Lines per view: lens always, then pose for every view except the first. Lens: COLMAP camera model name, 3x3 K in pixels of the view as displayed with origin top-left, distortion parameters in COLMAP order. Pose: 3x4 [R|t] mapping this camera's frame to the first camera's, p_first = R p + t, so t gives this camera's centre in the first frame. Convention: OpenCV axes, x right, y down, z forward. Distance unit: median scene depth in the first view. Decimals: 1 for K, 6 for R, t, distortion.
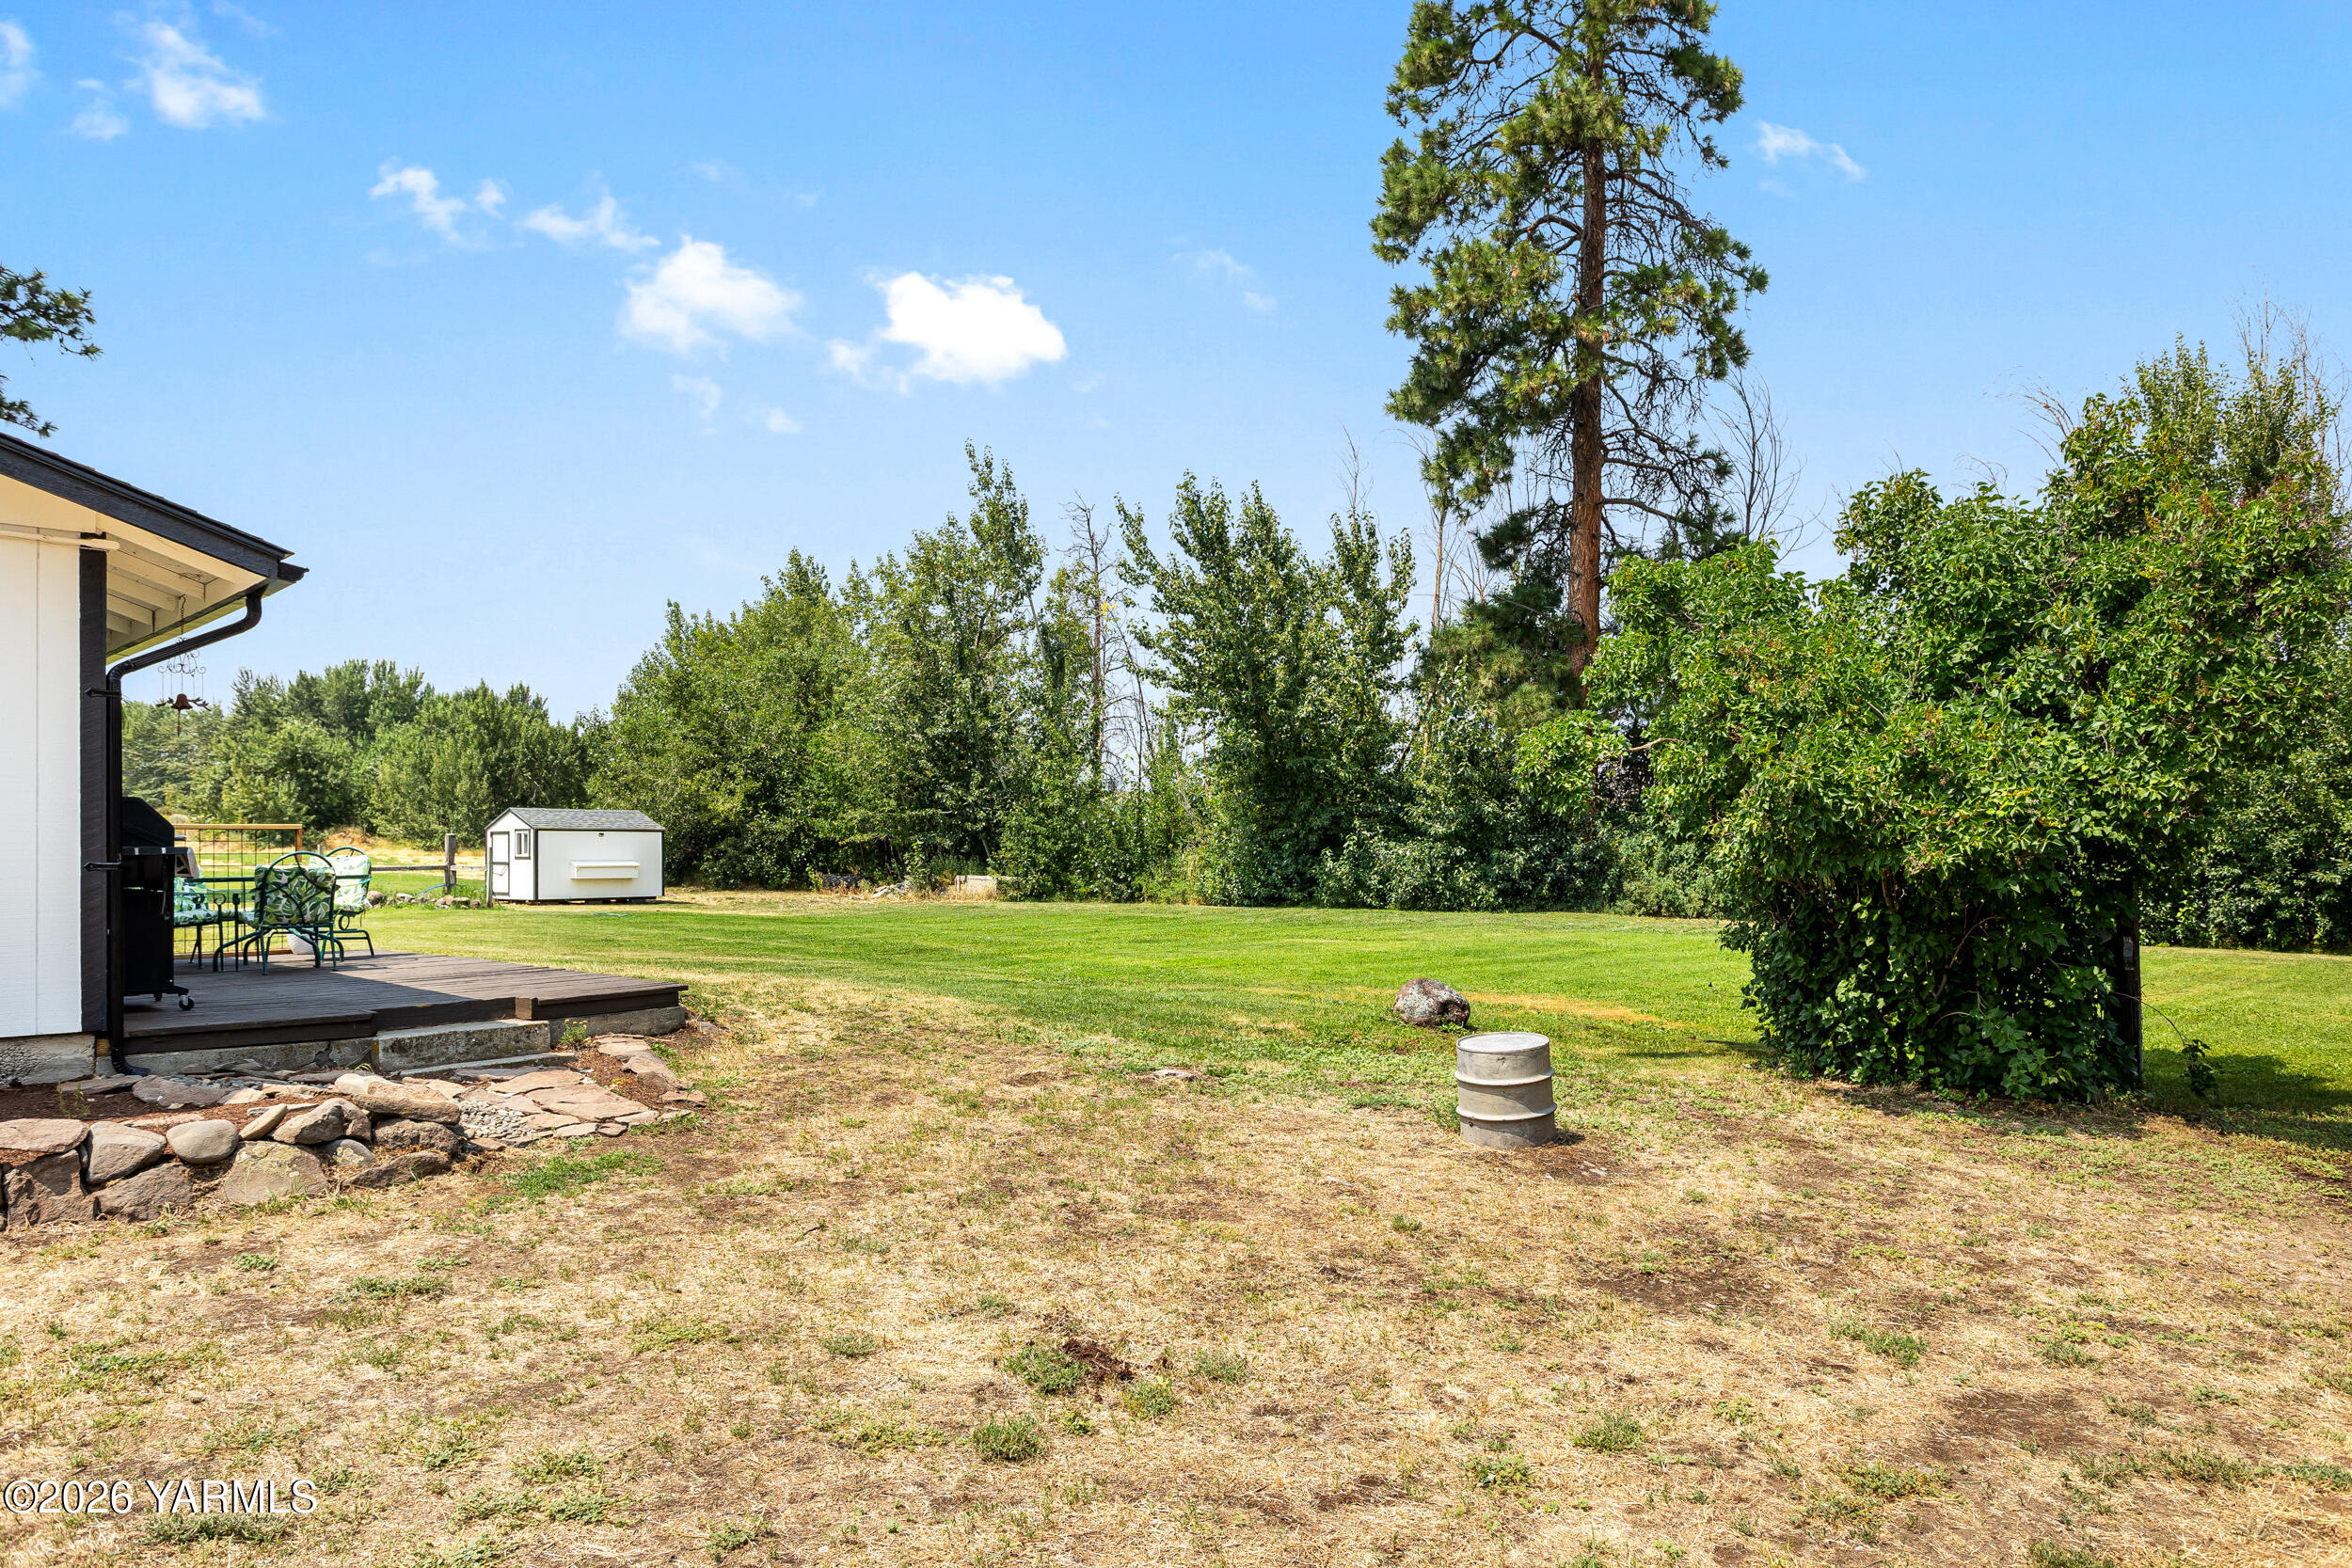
lens RADIAL K [[1561.2, 0, 1161.6], [0, 1561.2, 848.4], [0, 0, 1]] dist [0.032941, 0.003206]
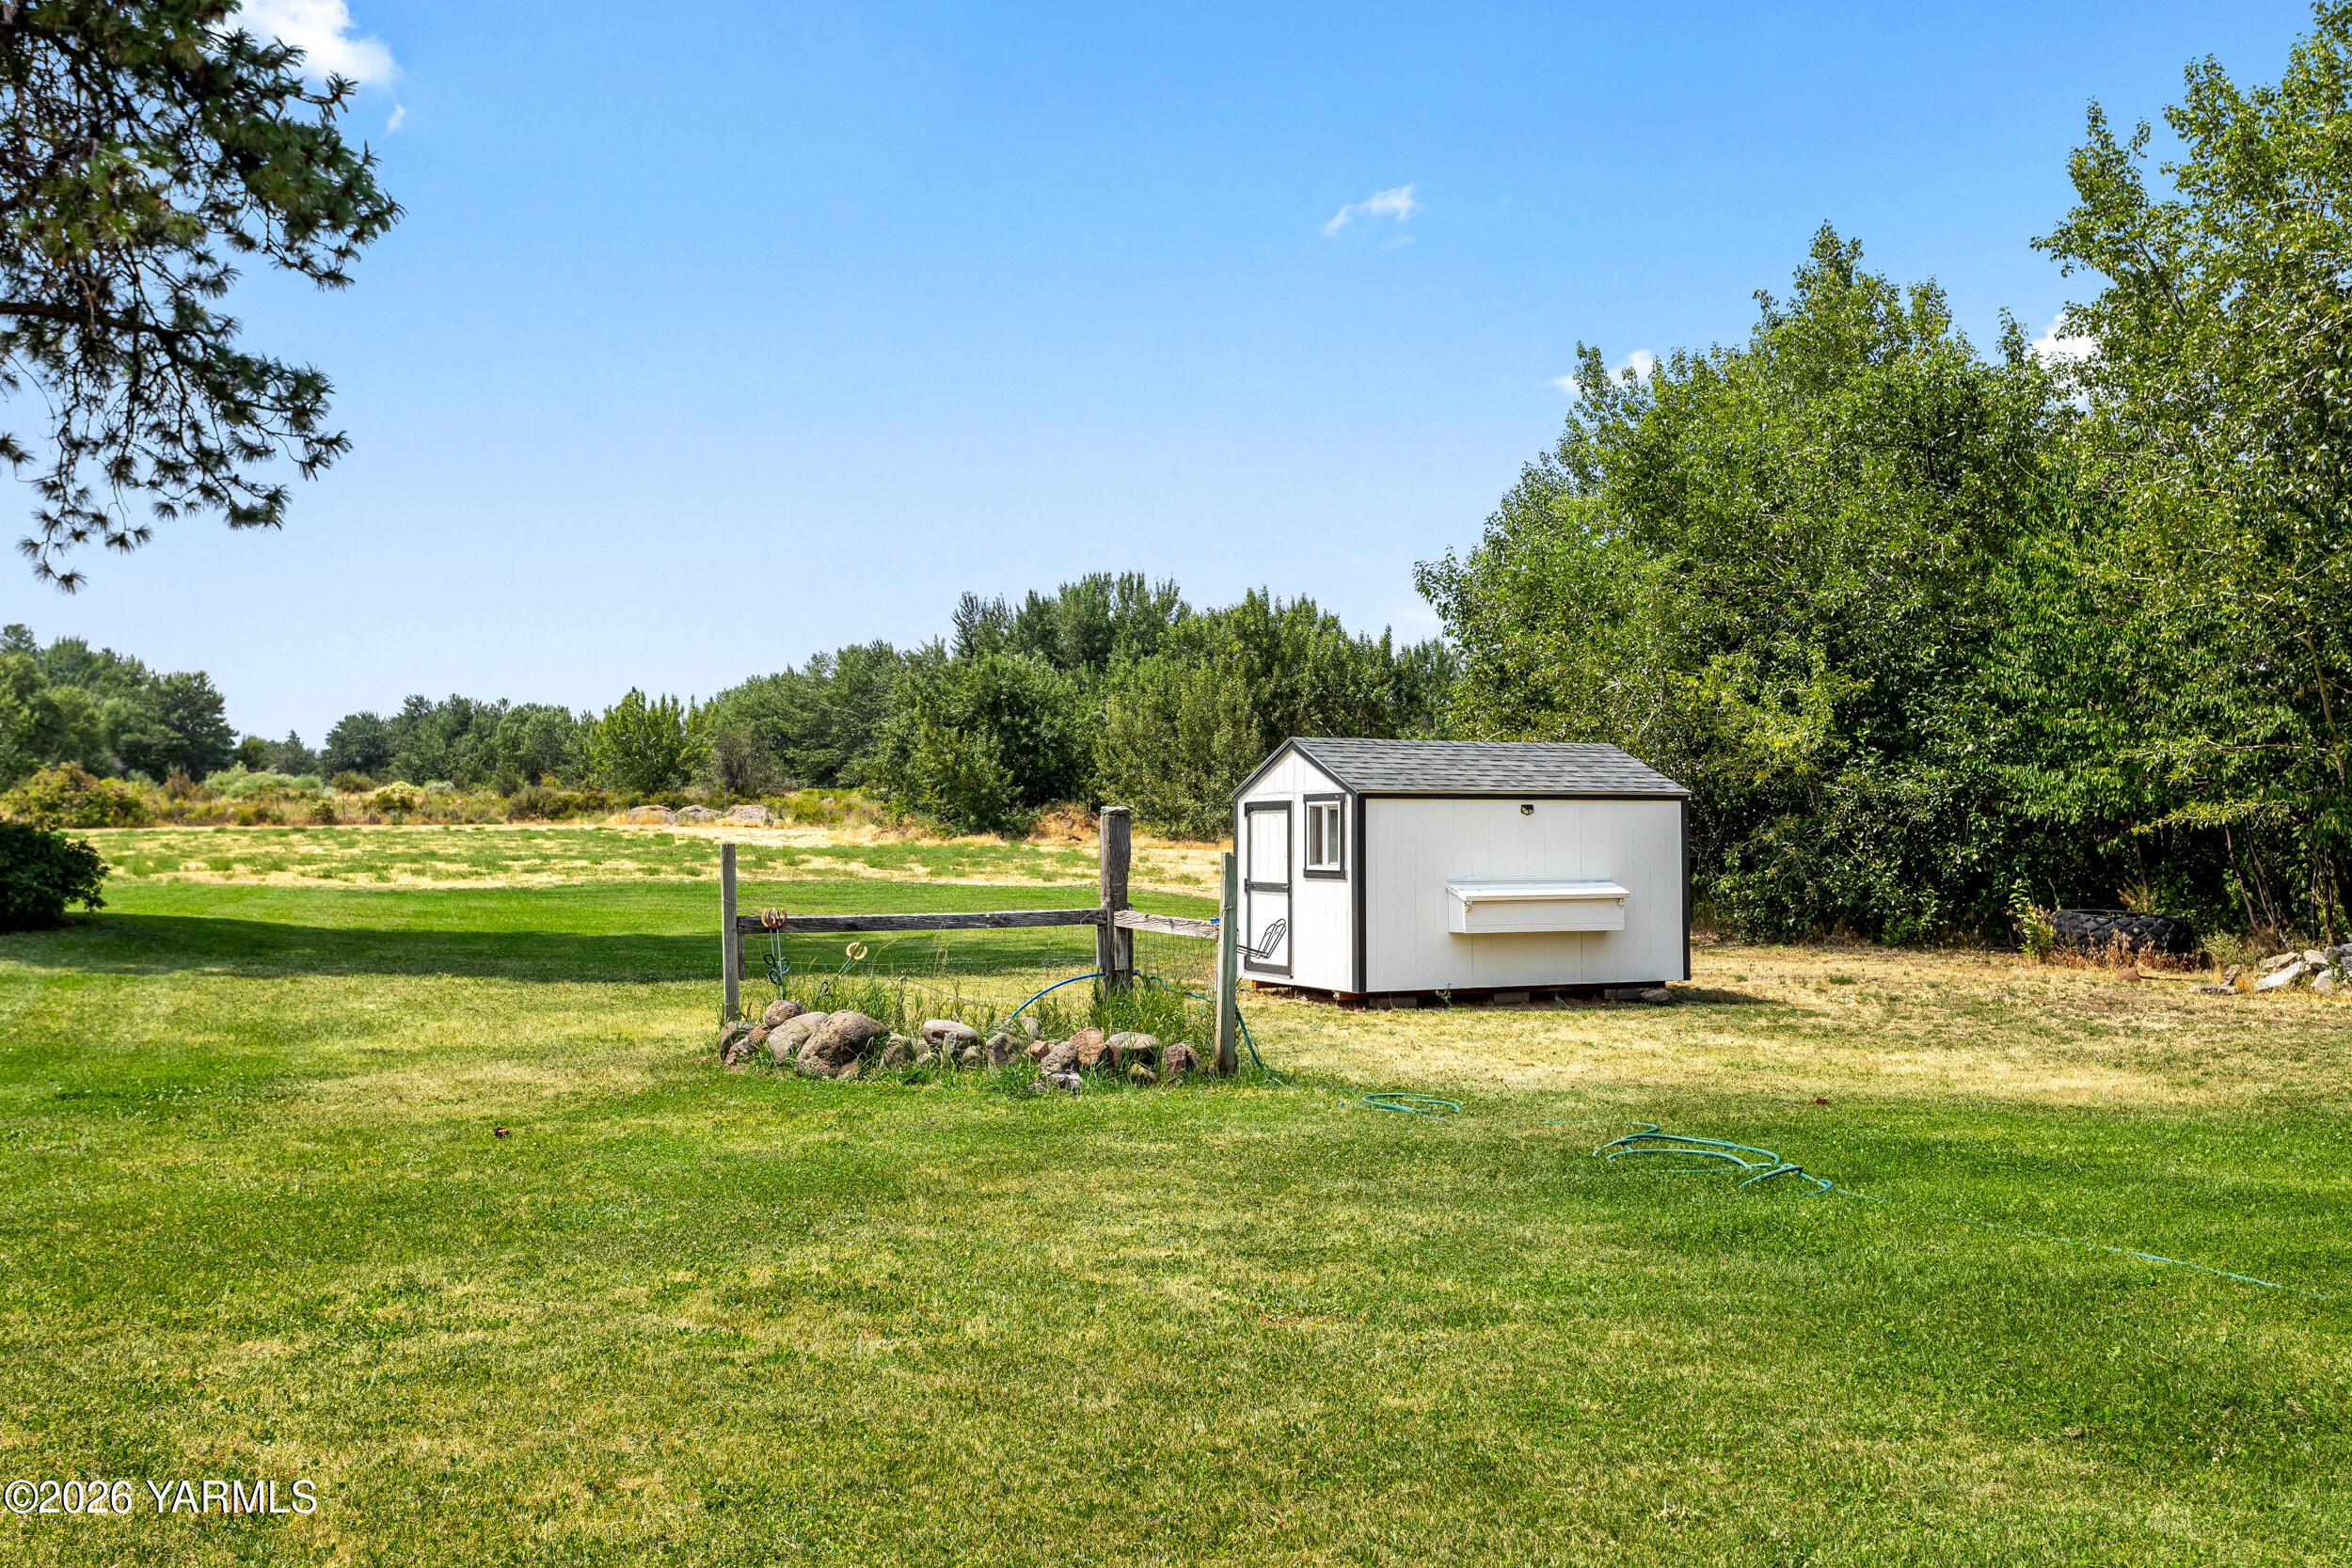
lens RADIAL K [[2236.2, 0, 1176.0], [0, 2236.2, 788.2], [0, 0, 1]] dist [-0.005415, 0.000000]
pose [[0.902662, -0.009827, -0.430238, -0.076878], [0.001384, 0.999800, -0.019933, -0.001237], [0.430348, 0.017397, 0.902495, 0.185037]]
